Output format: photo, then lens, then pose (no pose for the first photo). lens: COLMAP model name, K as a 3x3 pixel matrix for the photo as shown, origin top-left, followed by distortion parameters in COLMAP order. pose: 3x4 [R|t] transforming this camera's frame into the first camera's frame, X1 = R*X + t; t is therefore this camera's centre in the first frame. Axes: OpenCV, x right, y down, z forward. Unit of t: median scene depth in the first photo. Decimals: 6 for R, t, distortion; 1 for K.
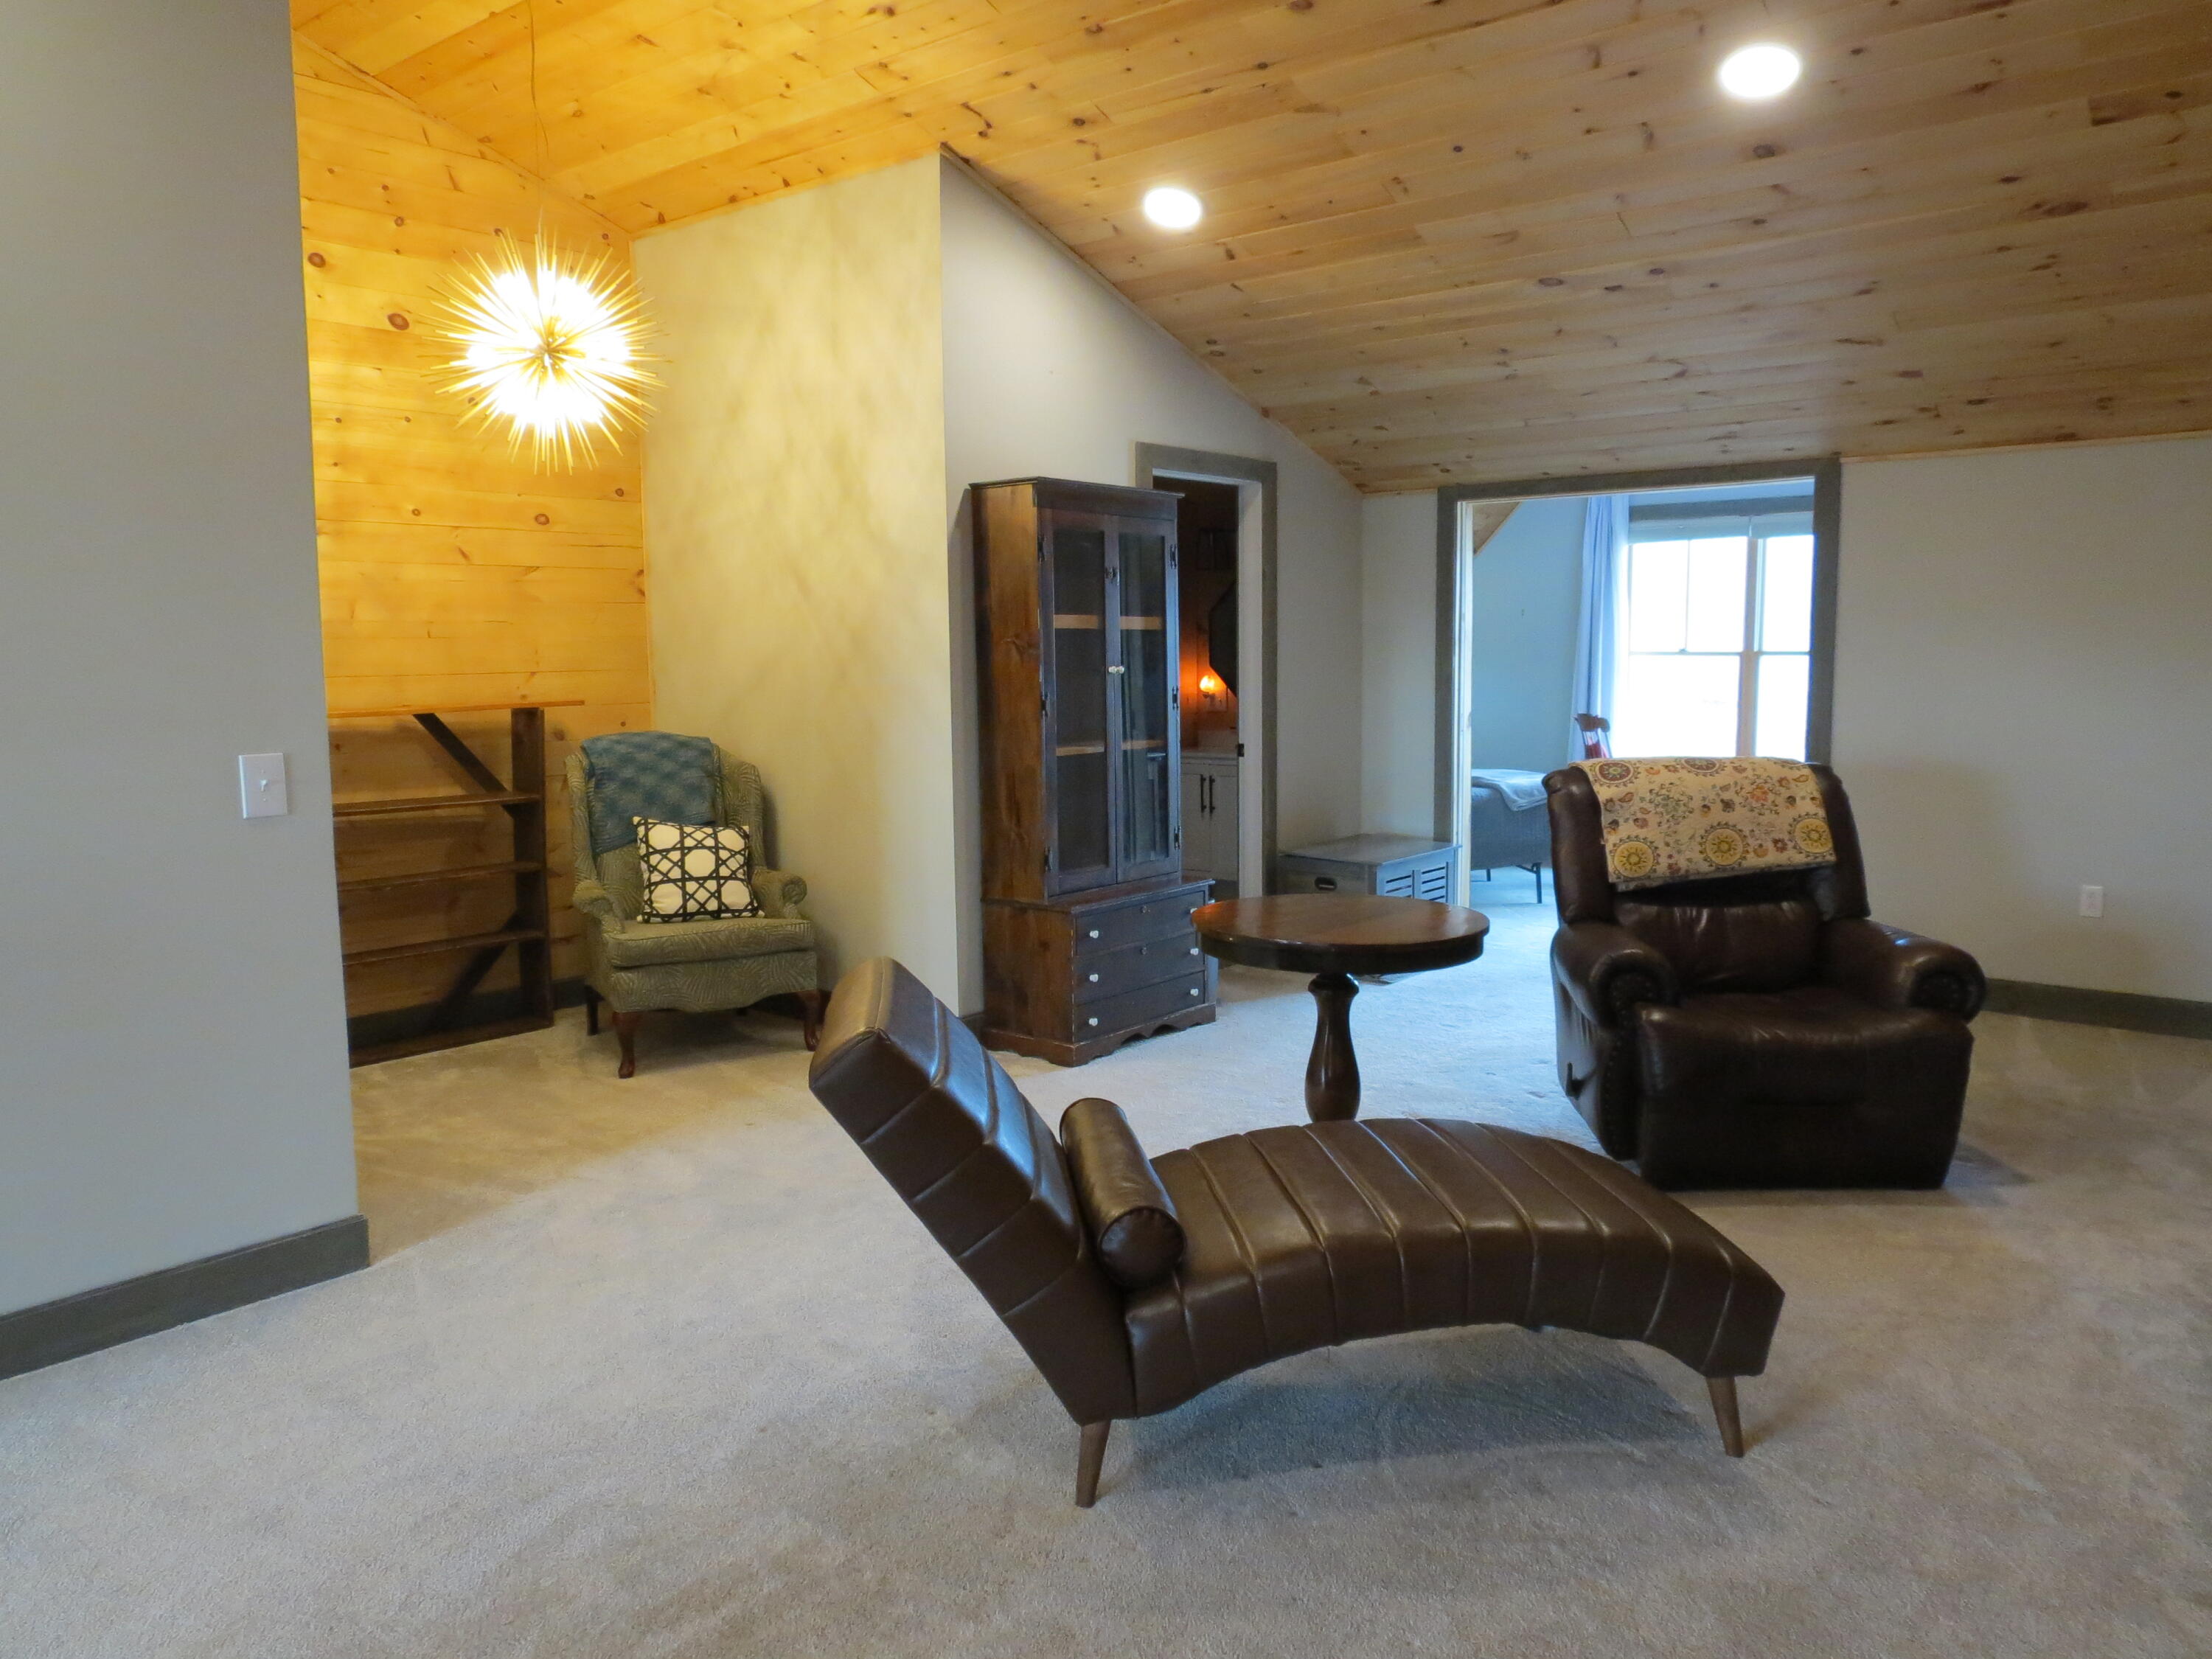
lens RADIAL K [[1575.0, 0, 1107.7], [0, 1575.0, 834.8], [0, 0, 1]] dist [-0.040861, 0.028806]
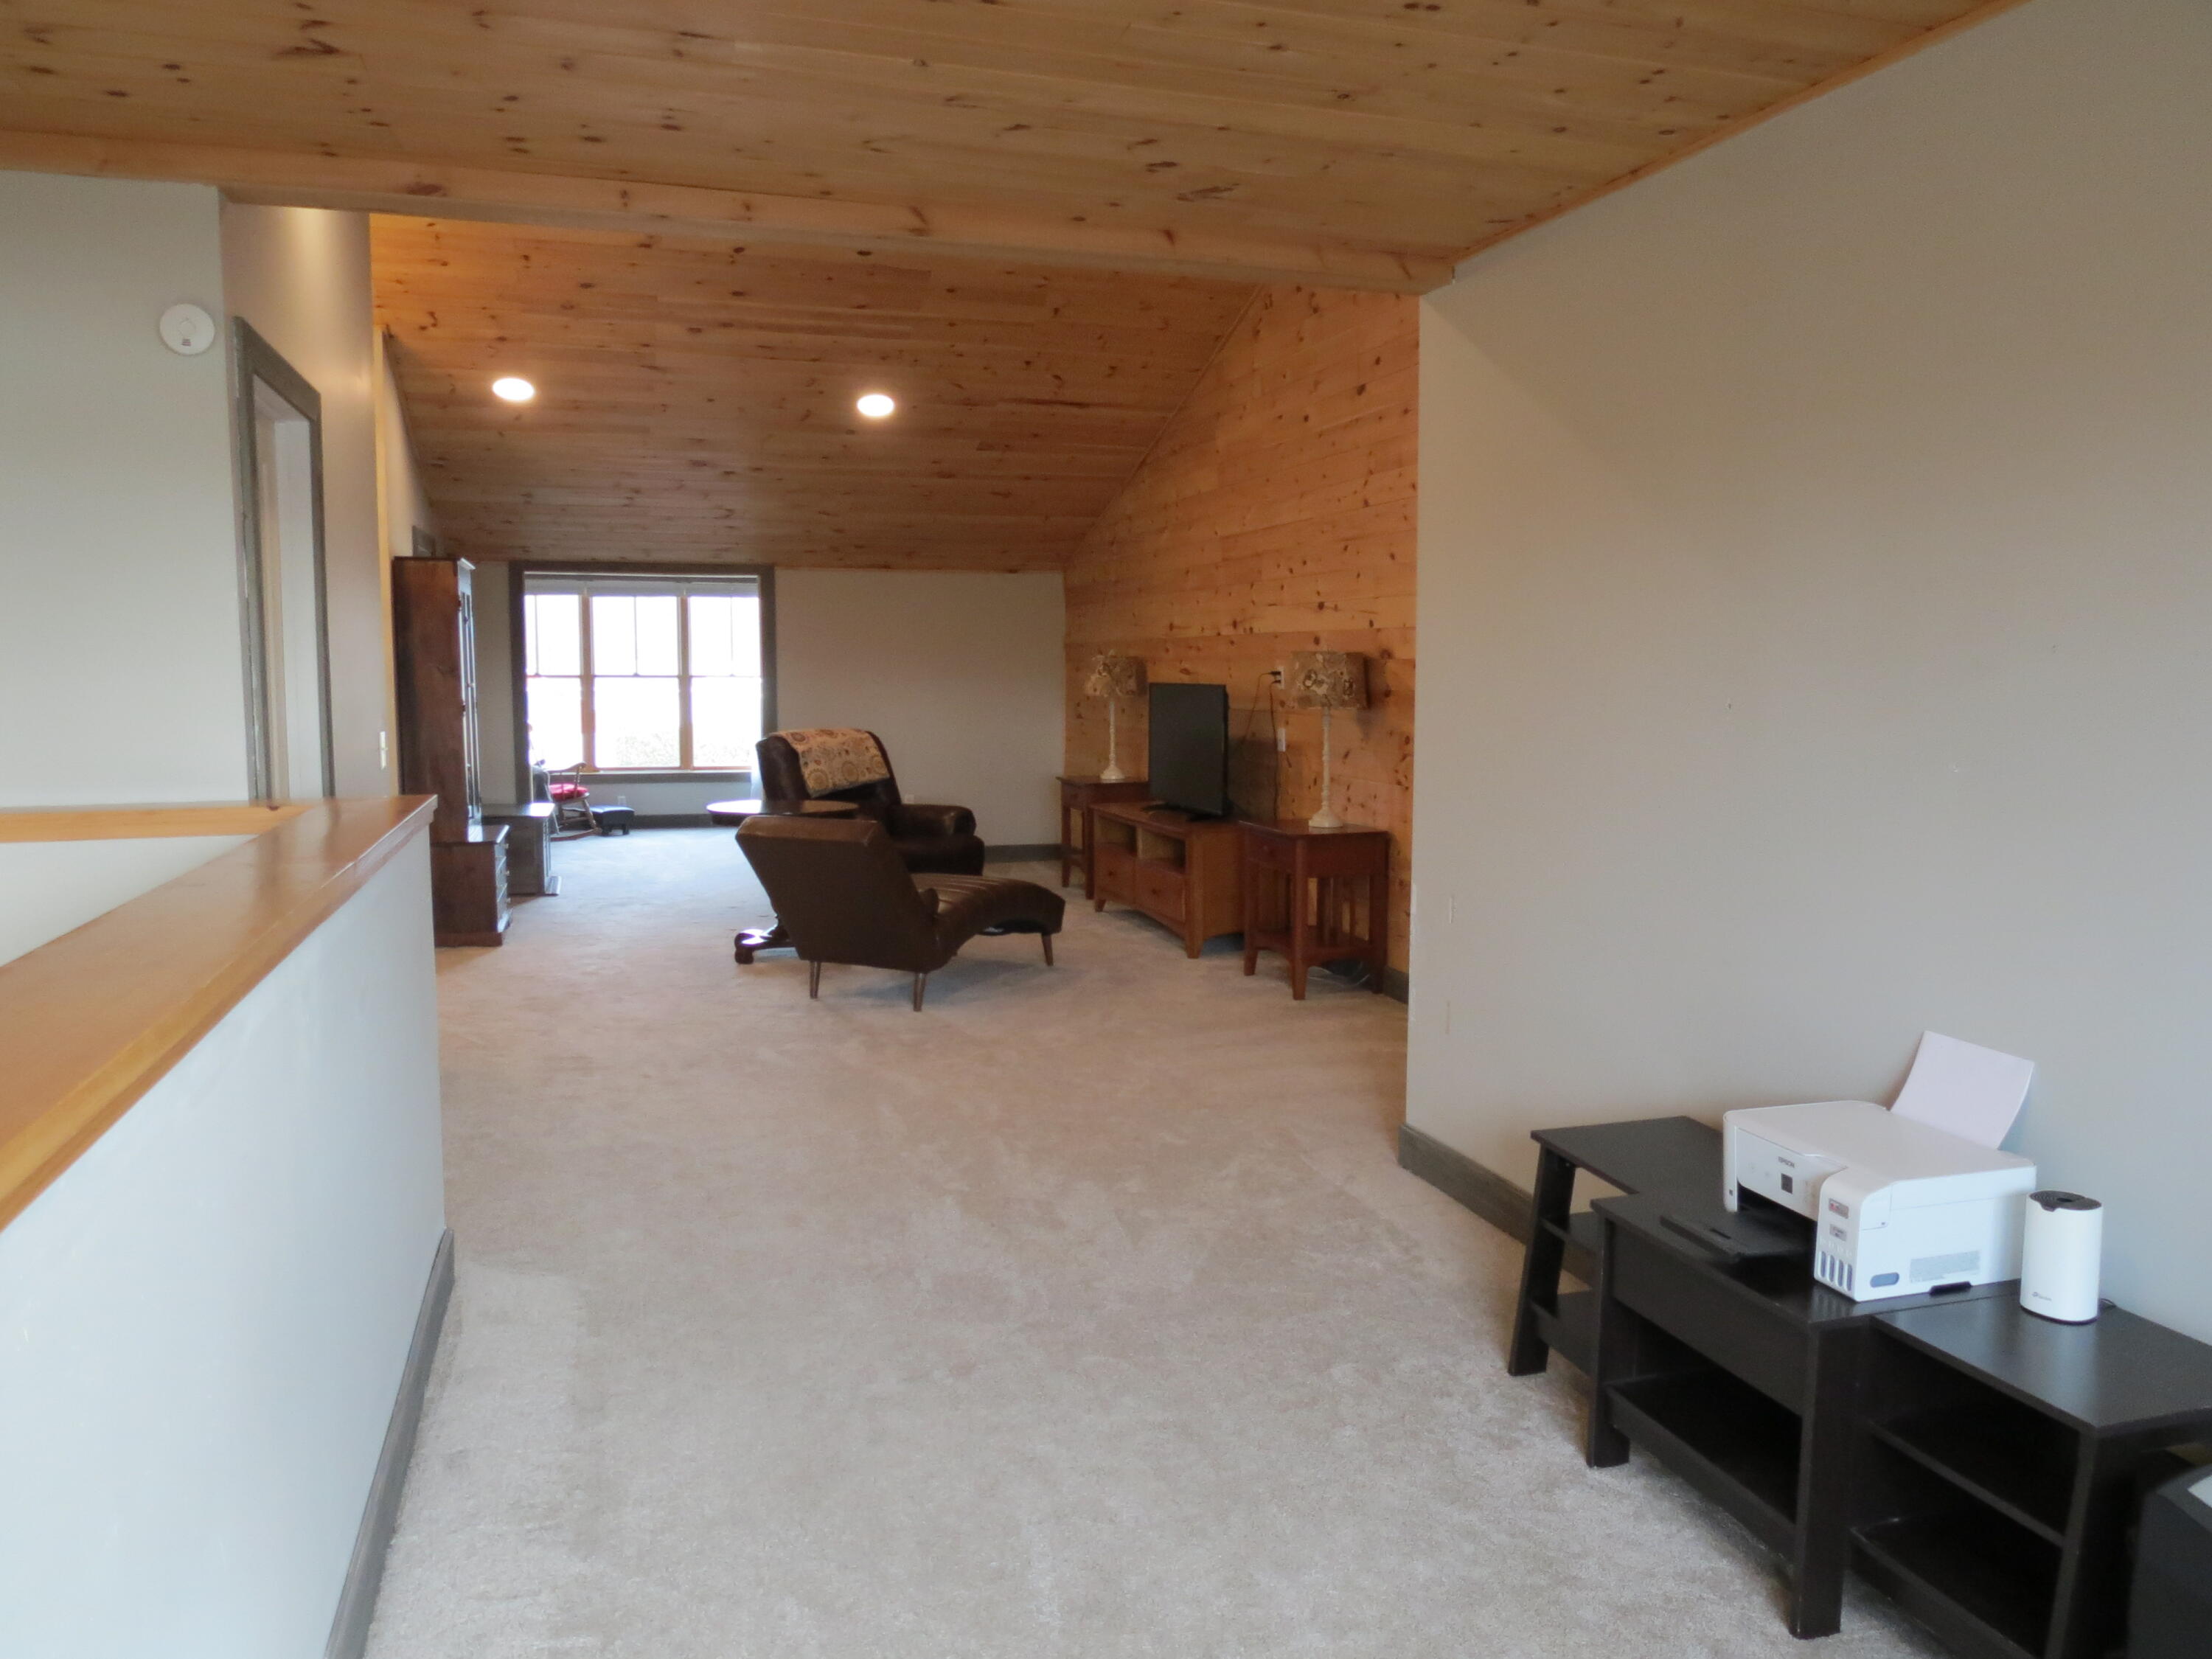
lens RADIAL K [[1575.0, 0, 1103.3], [0, 1575.0, 837.5], [0, 0, 1]] dist [-0.040861, 0.028806]
pose [[0.552370, -0.077267, 0.830010, -0.919514], [0.088492, 0.995504, 0.033783, 0.042554], [-0.828889, 0.054788, 0.556724, -0.318713]]
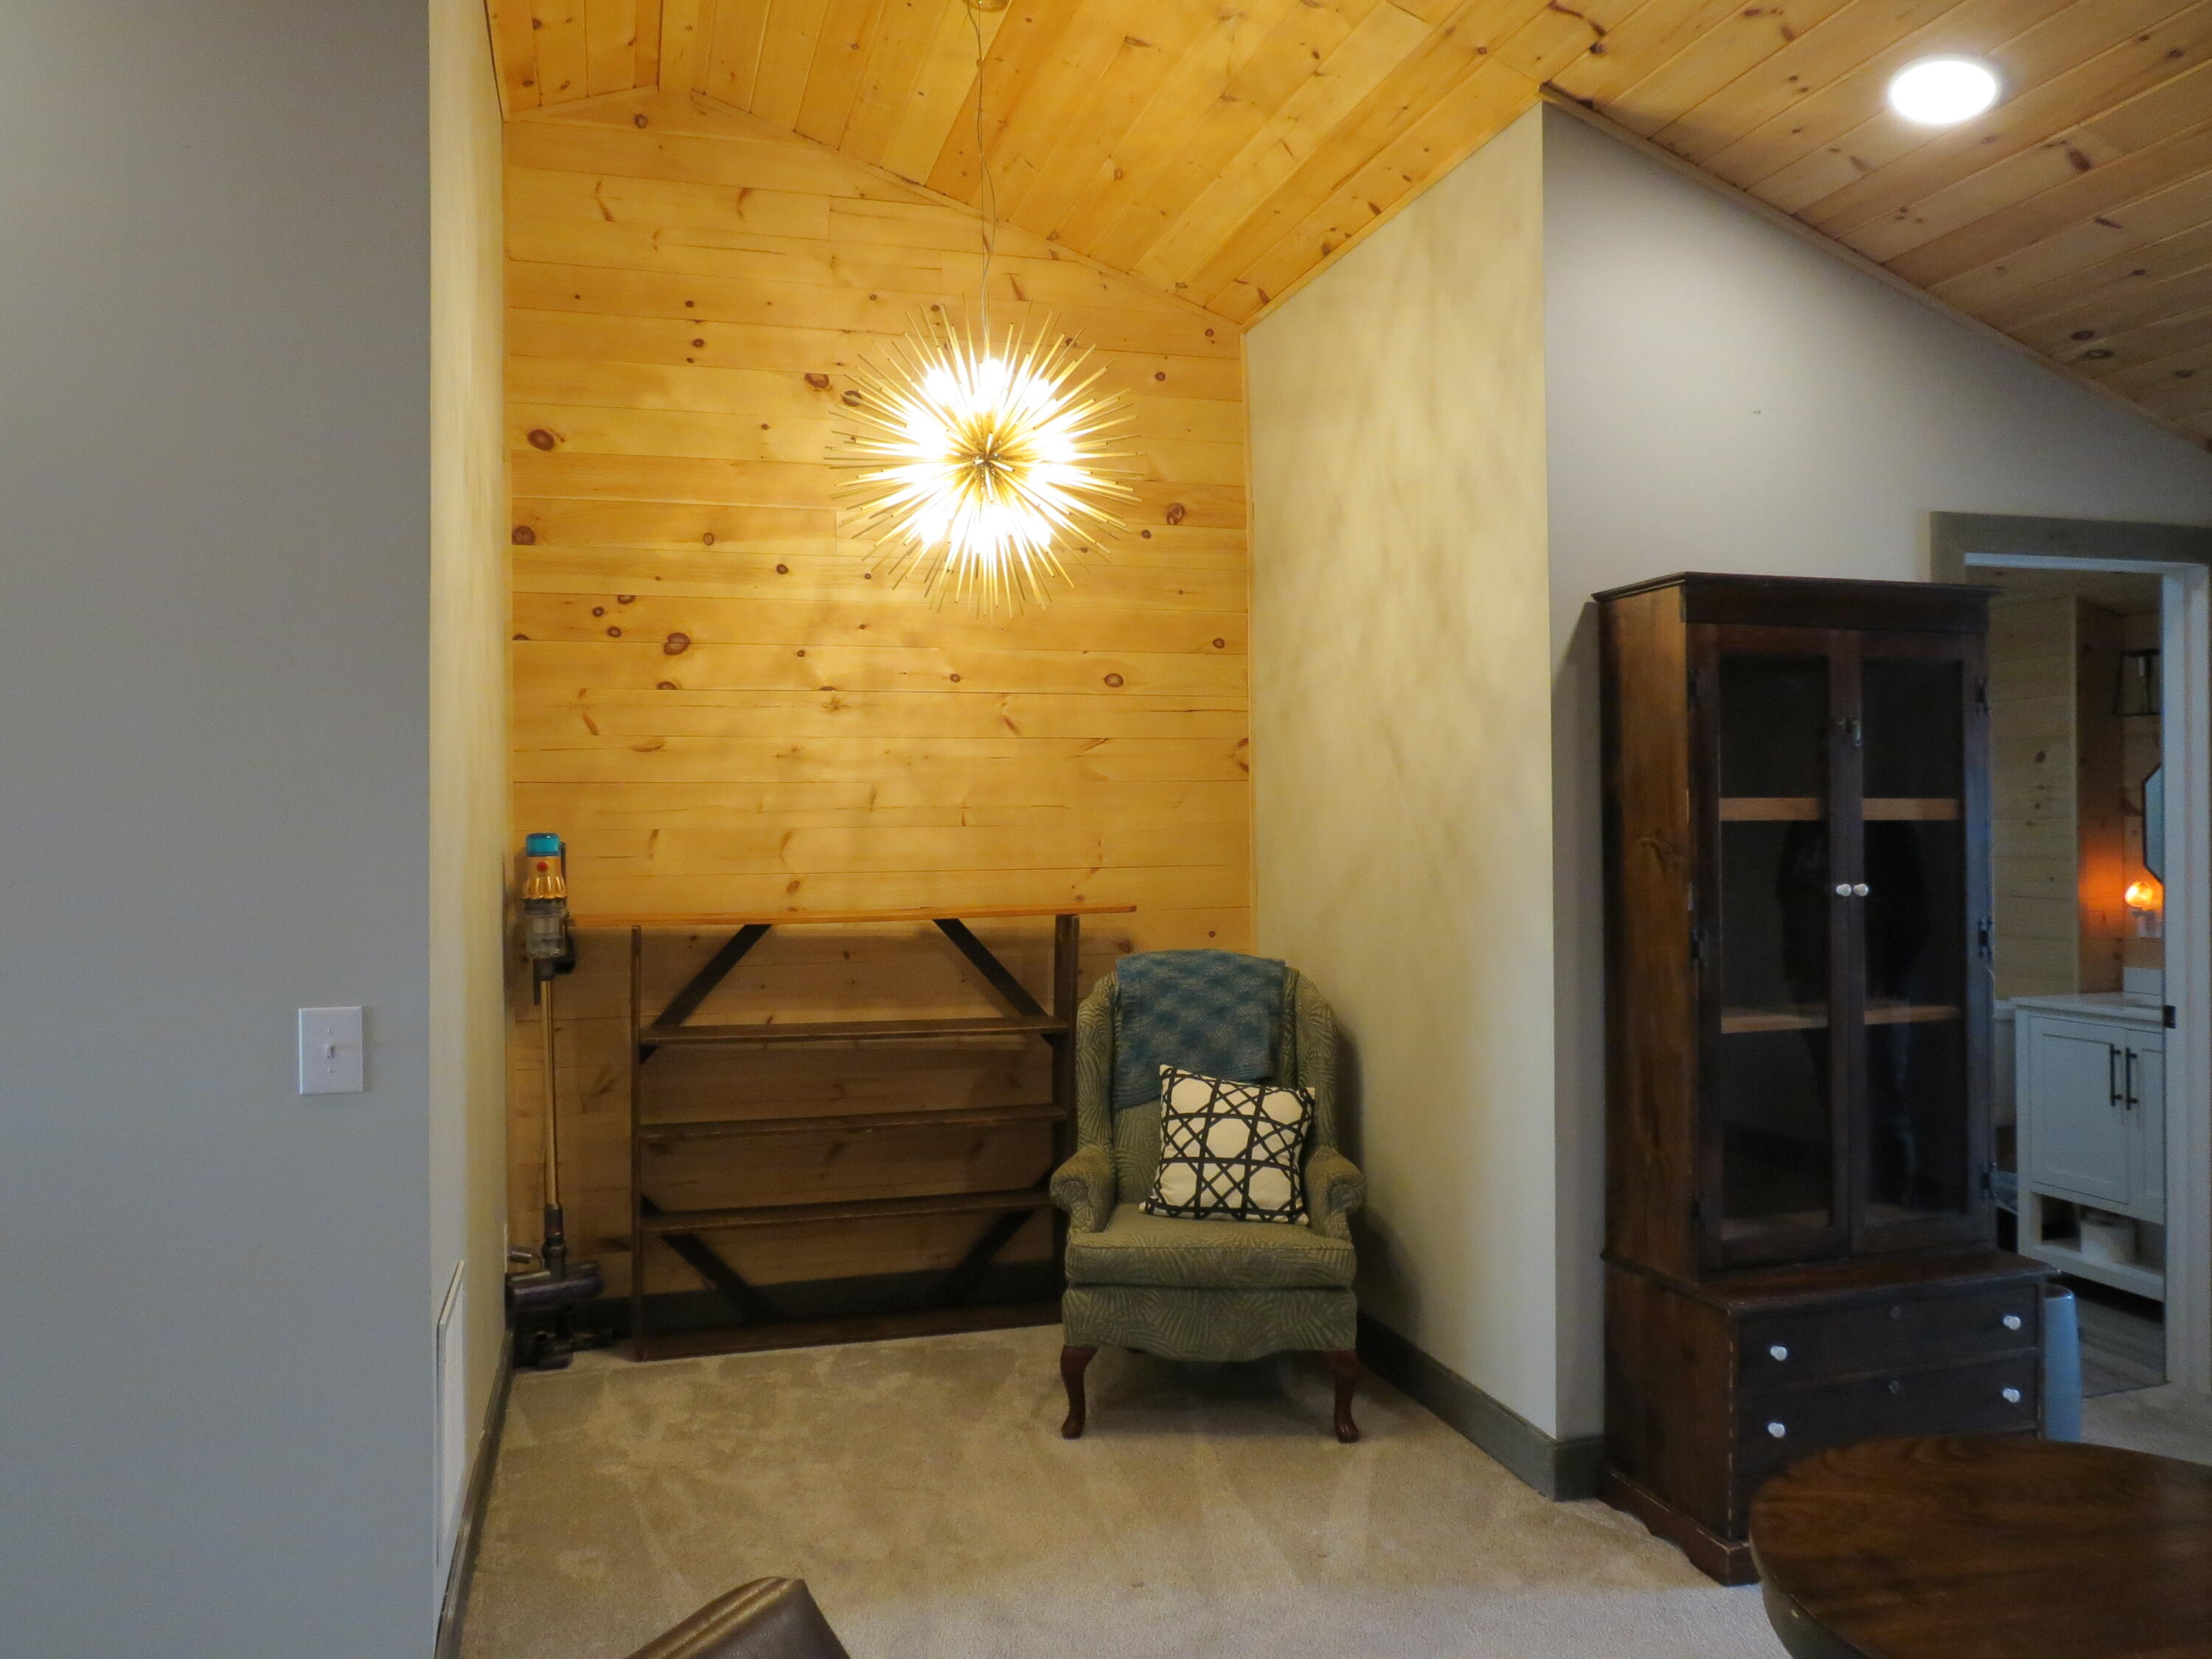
lens RADIAL K [[1575.0, 0, 1105.7], [0, 1575.0, 829.8], [0, 0, 1]] dist [-0.040861, 0.028806]
pose [[0.824852, 0.006046, -0.565317, 0.106397], [-0.065867, 0.994161, -0.085473, -0.059561], [0.561499, 0.107739, 0.820433, 0.369038]]
